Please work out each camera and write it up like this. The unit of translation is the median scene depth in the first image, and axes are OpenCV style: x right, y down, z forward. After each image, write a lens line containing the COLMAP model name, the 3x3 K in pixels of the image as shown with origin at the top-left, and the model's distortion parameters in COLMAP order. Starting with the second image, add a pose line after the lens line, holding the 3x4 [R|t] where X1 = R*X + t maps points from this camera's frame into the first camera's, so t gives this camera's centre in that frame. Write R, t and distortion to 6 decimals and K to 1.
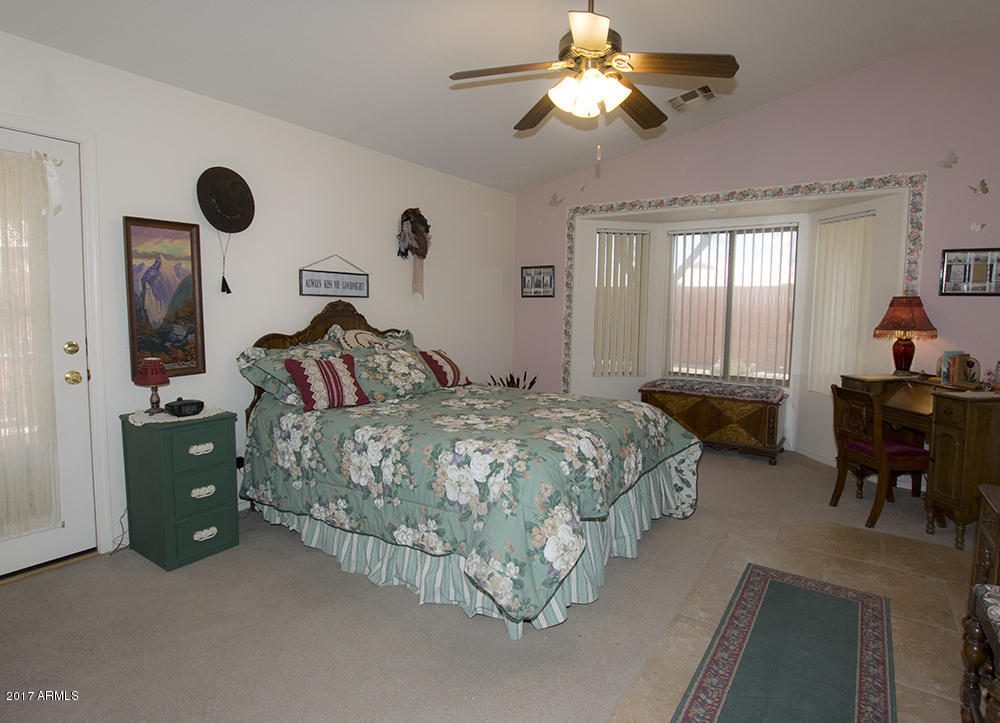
lens RADIAL K [[524.8, 0, 500.5], [0, 524.8, 356.7], [0, 0, 1]] dist [-0.026232, 0.000088]
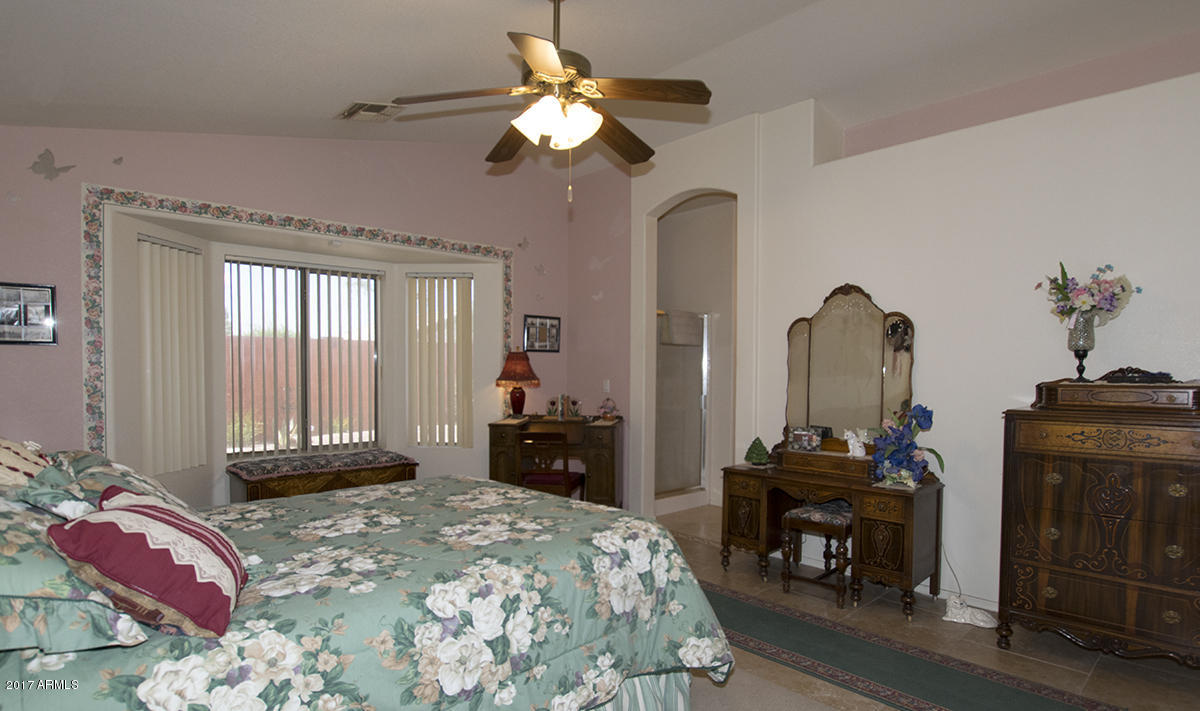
lens RADIAL K [[645.9, 0, 609.0], [0, 645.9, 388.5], [0, 0, 1]] dist [-0.015607, -0.001701]
pose [[0.201806, -0.045928, 0.978348, -0.651595], [0.092296, 0.995347, 0.027688, -0.055575], [-0.975067, 0.084710, 0.205106, 0.505819]]
